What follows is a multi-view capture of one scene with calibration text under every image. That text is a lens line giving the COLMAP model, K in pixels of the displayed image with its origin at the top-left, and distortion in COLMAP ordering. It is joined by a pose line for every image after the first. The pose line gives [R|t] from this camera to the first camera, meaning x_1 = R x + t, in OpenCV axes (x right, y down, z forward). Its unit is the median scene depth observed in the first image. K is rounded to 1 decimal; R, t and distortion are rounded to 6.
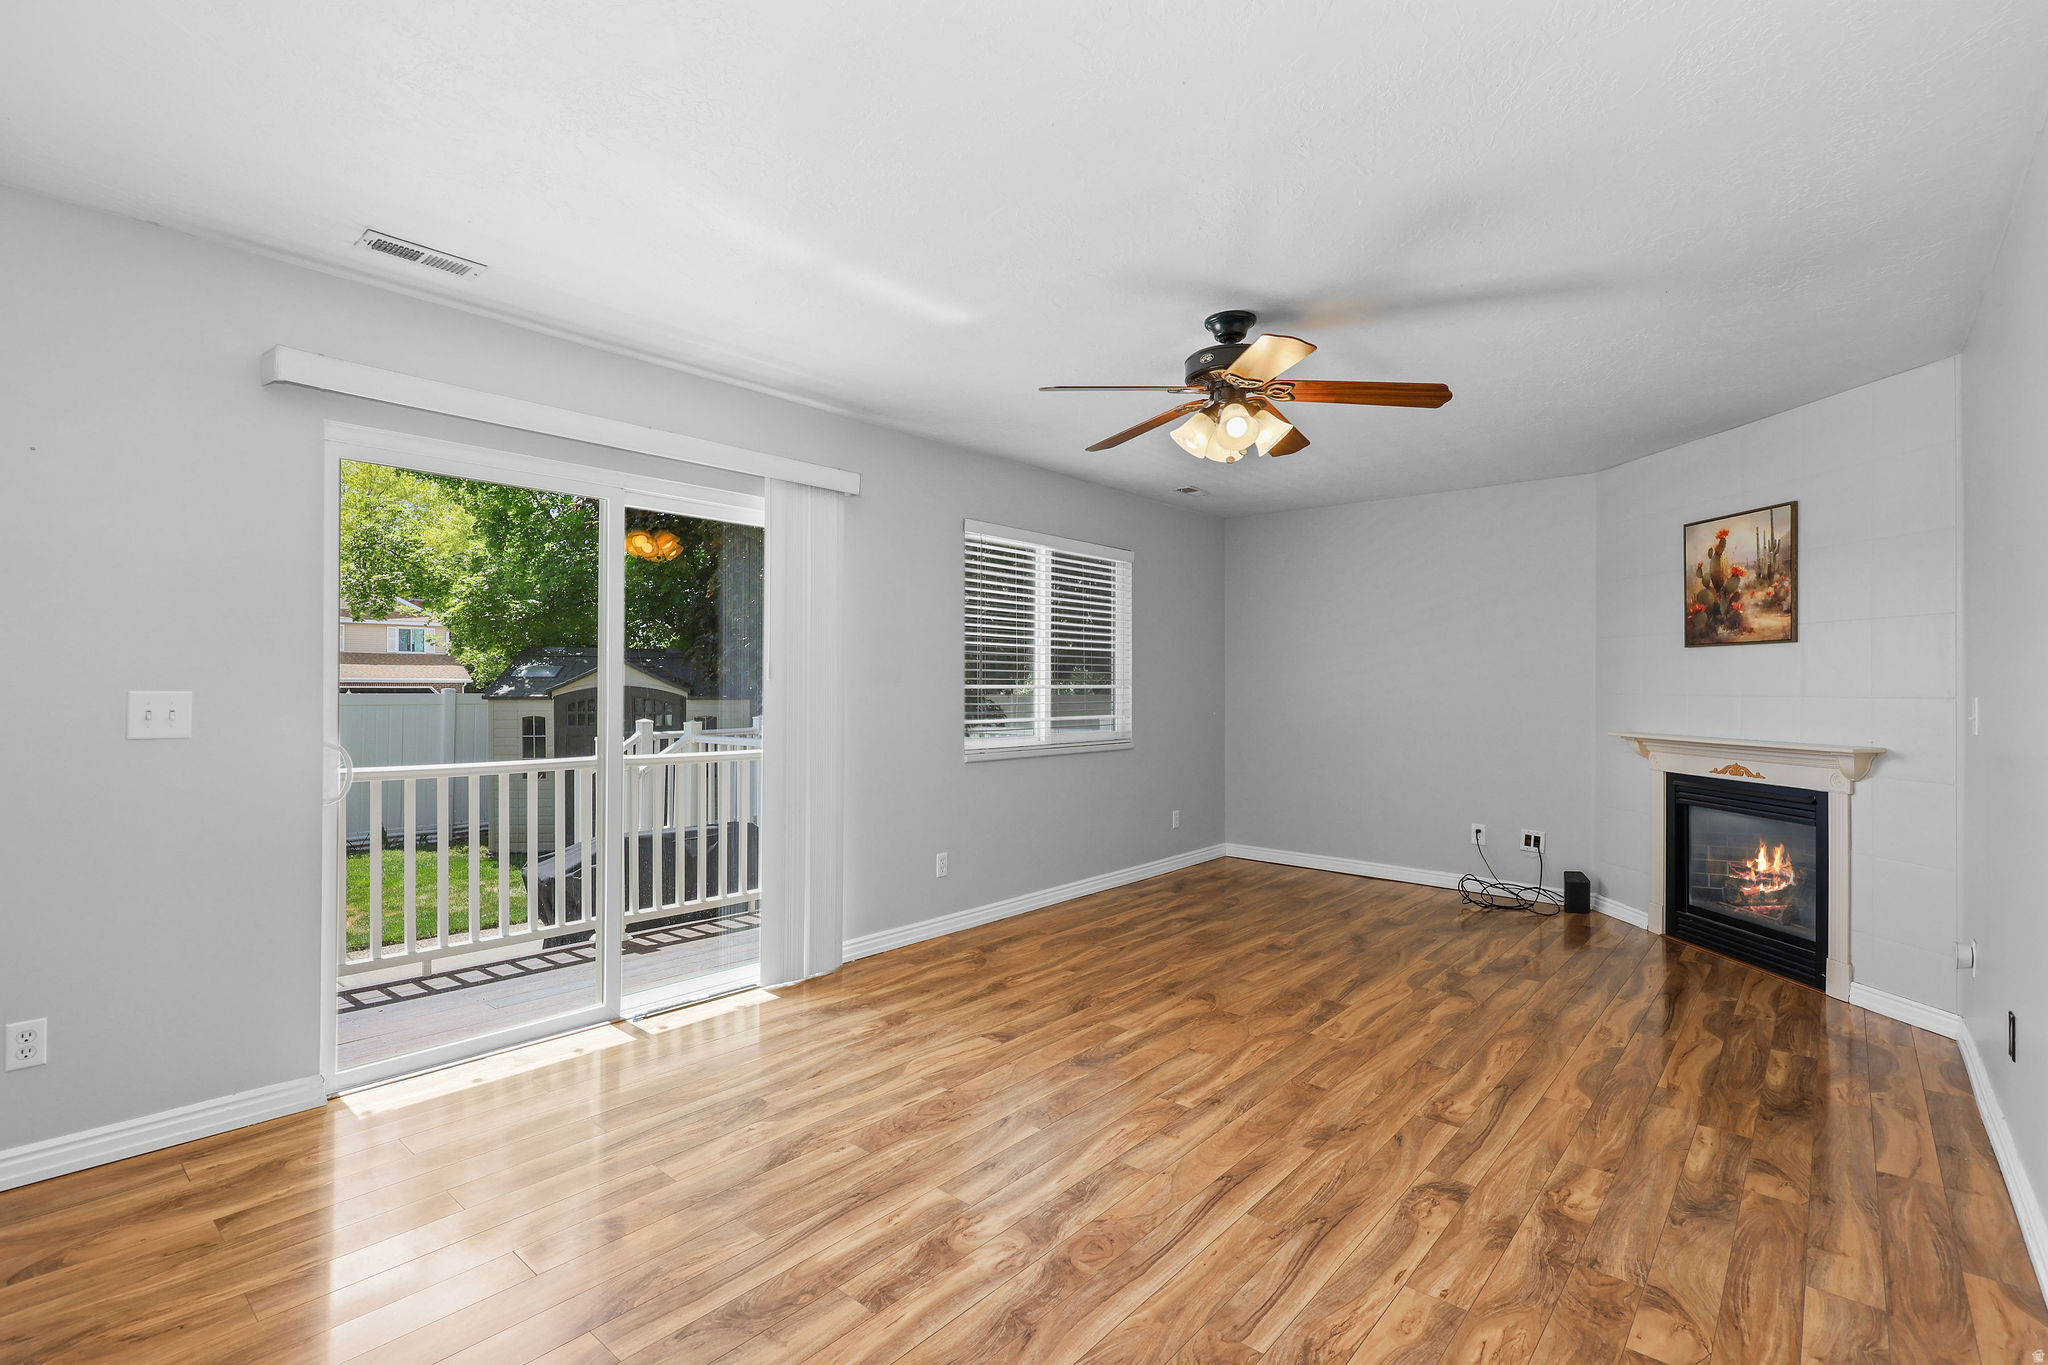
lens RADIAL K [[939.7, 0, 1015.5], [0, 939.7, 680.8], [0, 0, 1]] dist [0.000262, -0.000027]
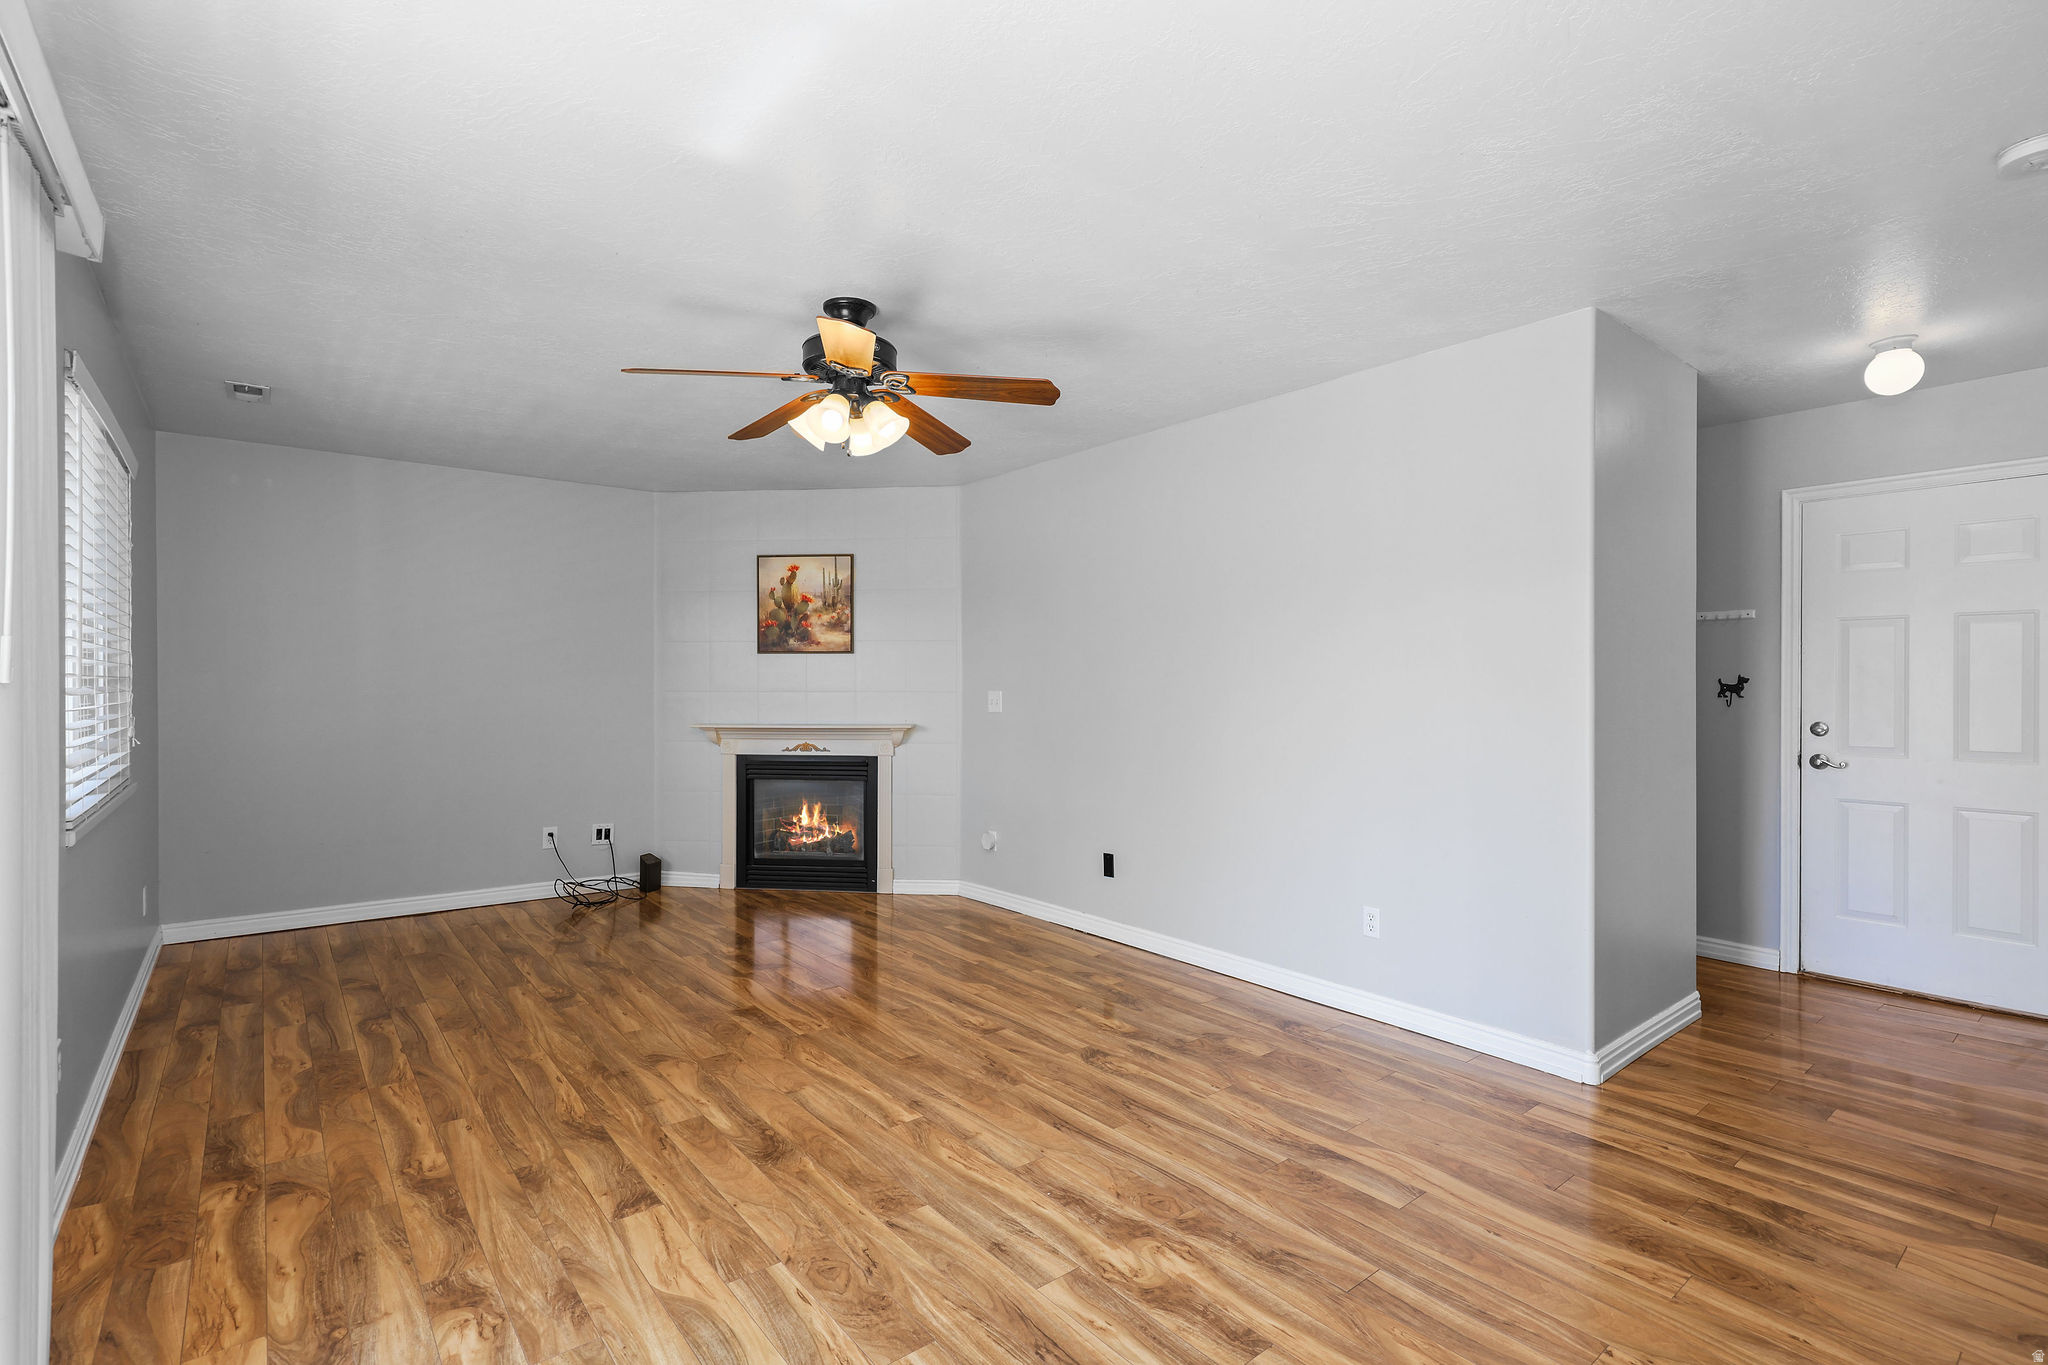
lens RADIAL K [[939.7, 0, 1013.4], [0, 939.7, 686.8], [0, 0, 1]] dist [0.000262, -0.000027]
pose [[0.183331, -0.006709, 0.983028, -0.561099], [-0.004314, 0.999962, 0.007629, -0.002760], [-0.983042, -0.005639, 0.183295, 0.536678]]
